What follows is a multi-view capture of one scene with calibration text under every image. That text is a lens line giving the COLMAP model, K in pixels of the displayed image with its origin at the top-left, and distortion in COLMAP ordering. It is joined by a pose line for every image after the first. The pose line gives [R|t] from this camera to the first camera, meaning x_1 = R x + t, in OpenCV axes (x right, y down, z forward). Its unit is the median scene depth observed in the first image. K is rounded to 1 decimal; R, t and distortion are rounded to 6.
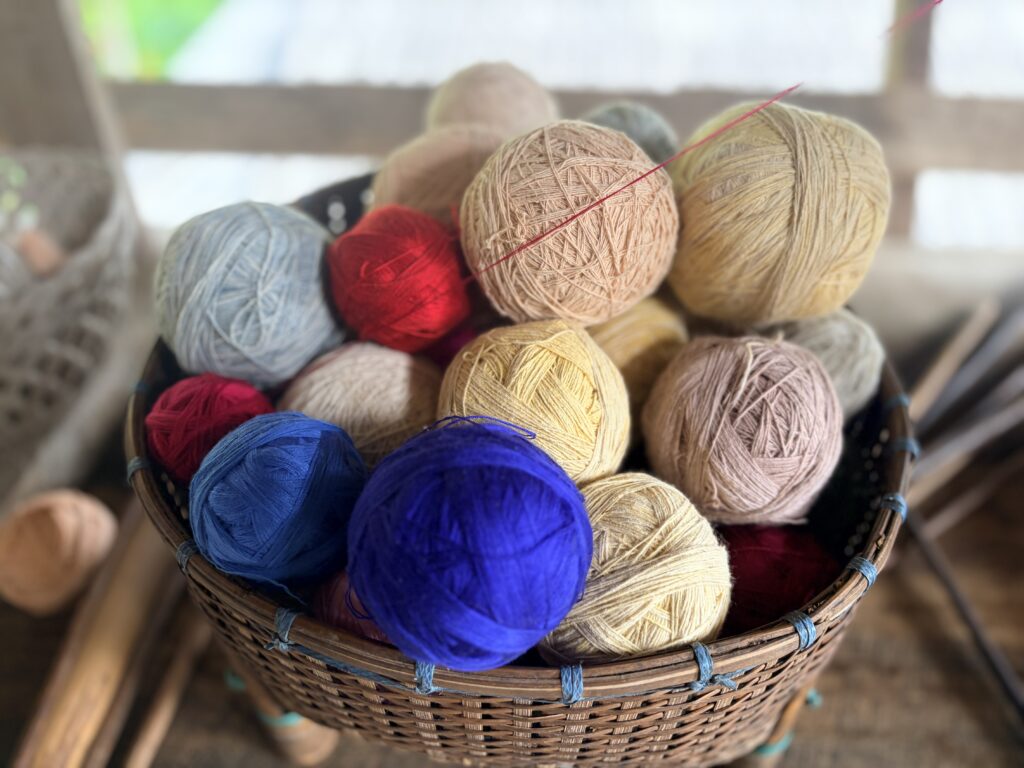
lens RADIAL K [[785.0, 0, 512.0], [0, 785.0, 384.0], [0, 0, 1]] dist [0.001054, -0.000446]
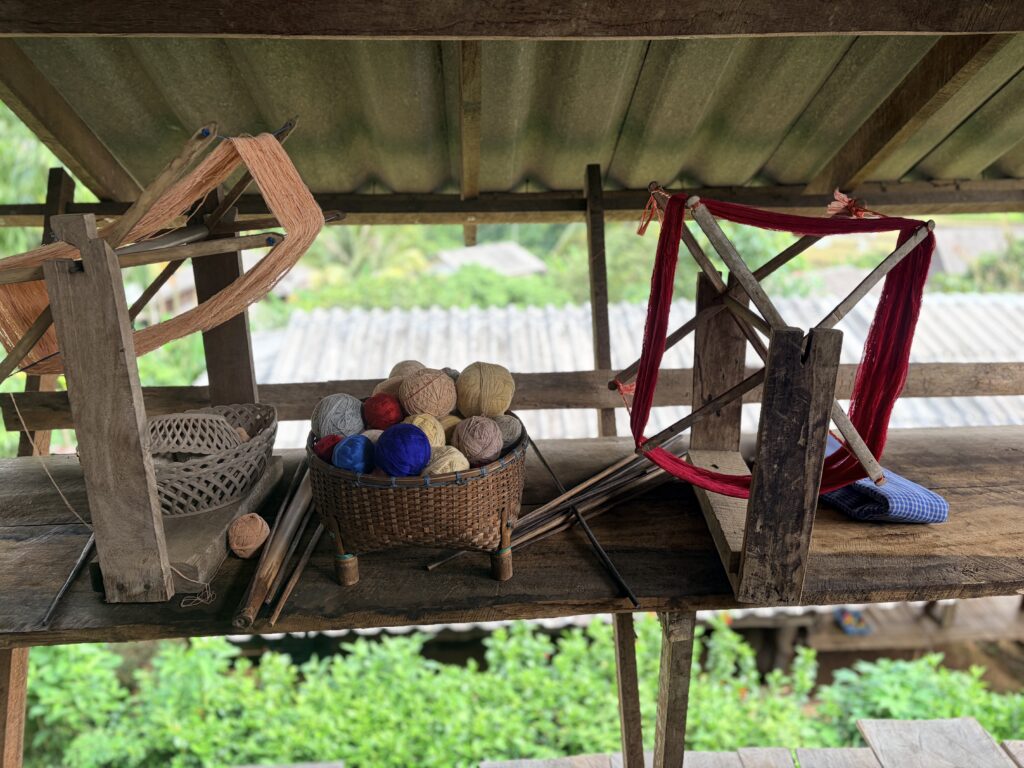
lens RADIAL K [[785.0, 0, 512.0], [0, 785.0, 384.0], [0, 0, 1]] dist [0.001054, -0.000446]
pose [[0.994761, -0.054232, 0.086657, 0.159626], [0.084303, 0.914672, -0.395307, 1.365268], [-0.057824, 0.400542, 0.914452, -2.655326]]
